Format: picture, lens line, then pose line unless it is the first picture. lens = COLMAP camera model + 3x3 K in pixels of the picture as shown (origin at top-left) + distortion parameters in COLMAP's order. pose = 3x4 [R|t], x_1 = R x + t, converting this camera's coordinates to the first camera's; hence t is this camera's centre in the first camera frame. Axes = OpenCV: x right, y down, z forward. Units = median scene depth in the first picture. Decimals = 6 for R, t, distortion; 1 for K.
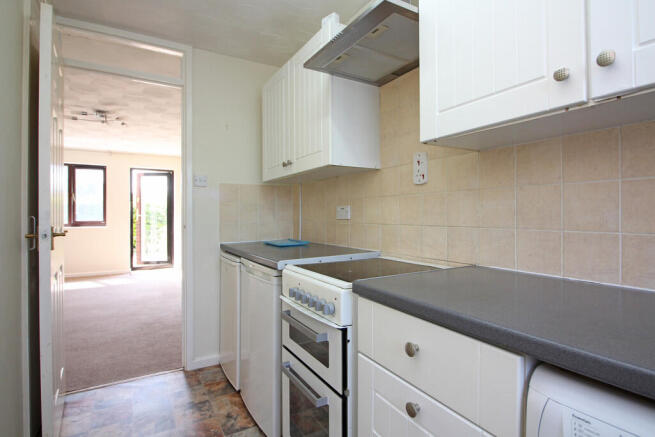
lens RADIAL K [[331.8, 0, 330.2], [0, 331.8, 214.7], [0, 0, 1]] dist [-0.003619, -0.001142]
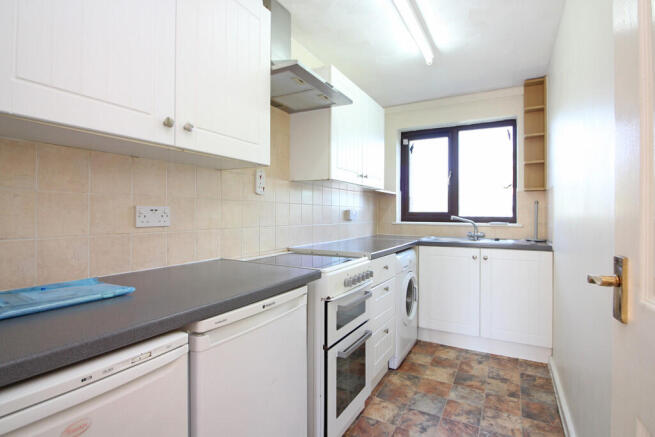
lens RADIAL K [[331.8, 0, 330.2], [0, 331.8, 214.7], [0, 0, 1]] dist [-0.003619, -0.001142]
pose [[-0.508551, 0.002724, 0.861028, -0.951340], [0.000177, 0.999995, -0.003059, -0.010299], [-0.861032, -0.001403, -0.508549, 1.409749]]
